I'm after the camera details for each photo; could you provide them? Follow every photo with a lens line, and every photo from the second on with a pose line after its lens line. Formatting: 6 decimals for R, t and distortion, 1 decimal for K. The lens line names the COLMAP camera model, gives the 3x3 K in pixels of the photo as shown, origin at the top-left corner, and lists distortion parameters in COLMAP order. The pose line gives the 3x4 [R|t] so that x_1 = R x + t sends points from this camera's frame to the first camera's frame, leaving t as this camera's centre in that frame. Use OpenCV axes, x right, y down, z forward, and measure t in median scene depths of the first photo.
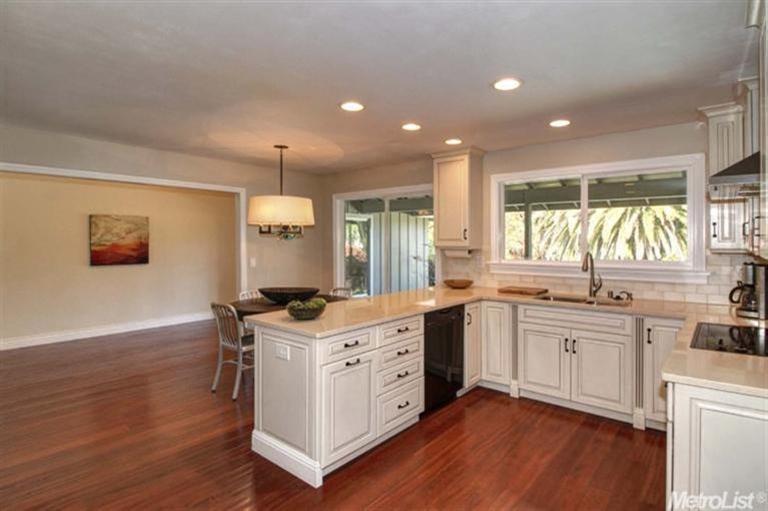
lens RADIAL K [[400.8, 0, 415.2], [0, 400.8, 240.2], [0, 0, 1]] dist [-0.002321, -0.000534]
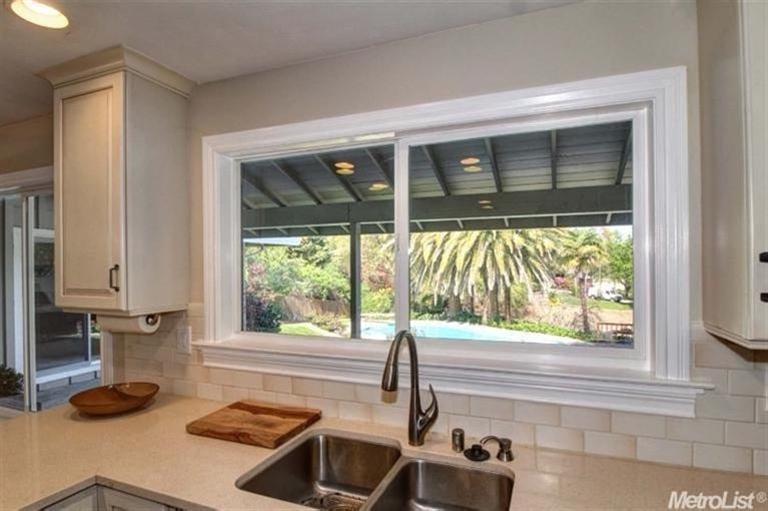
lens RADIAL K [[400.6, 0, 400.2], [0, 400.6, 267.5], [0, 0, 1]] dist [-0.001706, -0.000481]
pose [[0.956908, -0.005795, 0.290334, 0.273213], [0.005532, 0.999983, 0.001727, -0.024194], [-0.290339, -0.000046, 0.956924, 0.548216]]
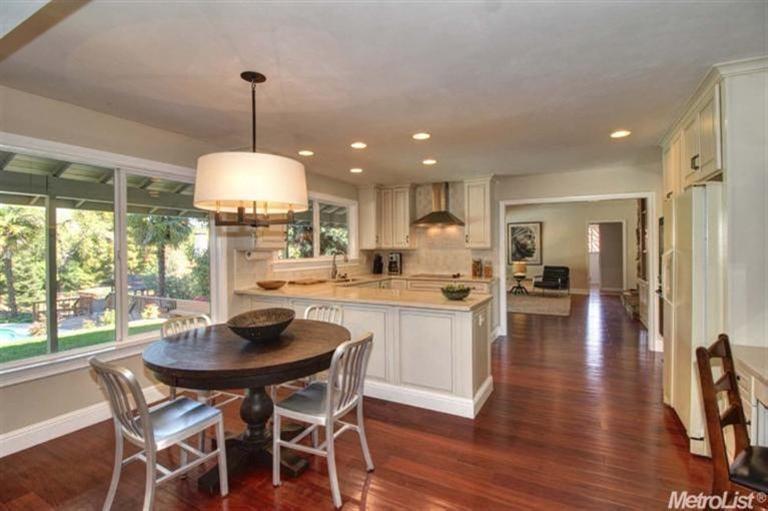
lens RADIAL K [[369.4, 0, 381.5], [0, 369.4, 248.9], [0, 0, 1]] dist [0.002044, -0.000319]
pose [[-0.150663, -0.001383, 0.988584, -0.888820], [0.005140, 0.999984, 0.002183, 0.016996], [-0.988572, 0.005410, -0.150654, 0.889694]]
